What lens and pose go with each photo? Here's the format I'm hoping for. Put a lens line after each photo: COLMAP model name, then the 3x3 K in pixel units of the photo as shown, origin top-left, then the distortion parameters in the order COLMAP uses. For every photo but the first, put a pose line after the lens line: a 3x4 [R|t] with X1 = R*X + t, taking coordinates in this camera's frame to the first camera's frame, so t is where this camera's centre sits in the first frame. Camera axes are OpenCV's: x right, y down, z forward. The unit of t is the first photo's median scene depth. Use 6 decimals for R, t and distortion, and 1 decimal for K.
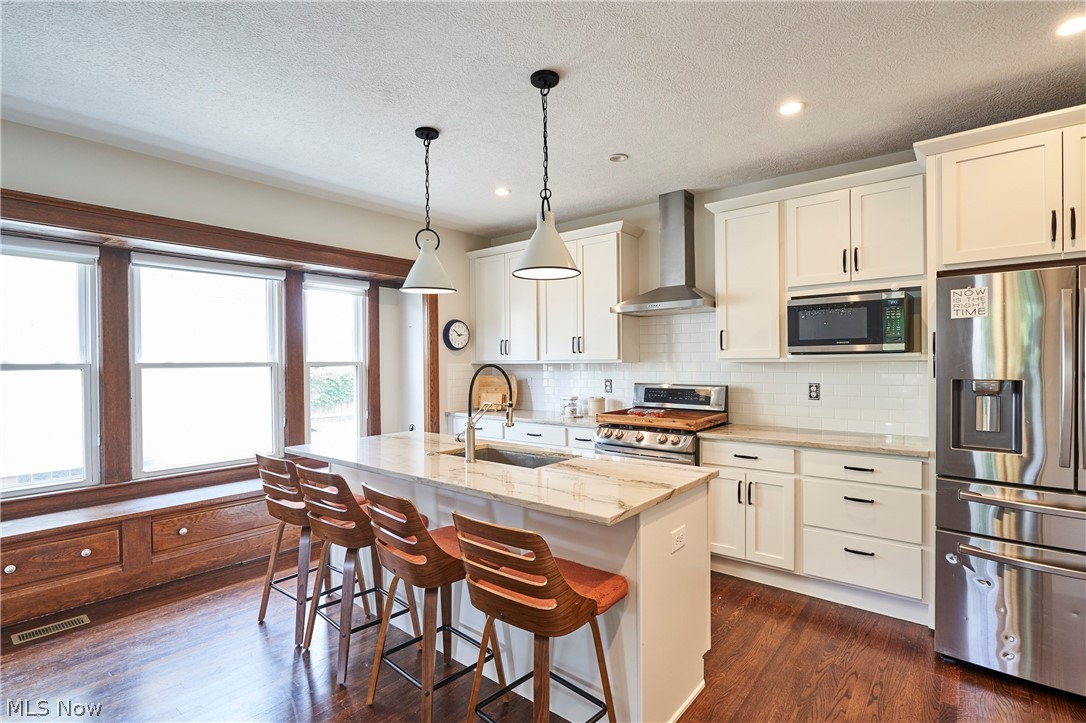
lens RADIAL K [[553.0, 0, 550.5], [0, 553.0, 363.1], [0, 0, 1]] dist [0.002061, 0.000736]
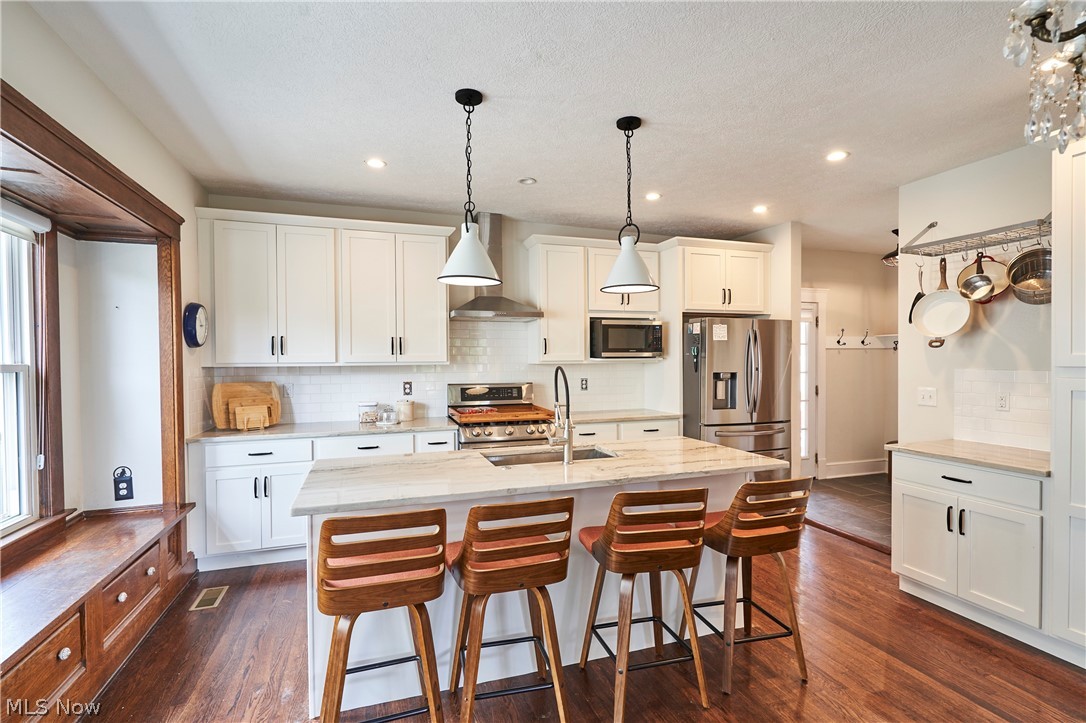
lens RADIAL K [[507.7, 0, 543.5], [0, 507.7, 363.4], [0, 0, 1]] dist [-0.004122, -0.000899]
pose [[0.505886, 0.000383, 0.862600, -0.648027], [0.005622, 0.999977, -0.003741, 0.001911], [-0.862582, 0.006742, 0.505872, 0.398163]]
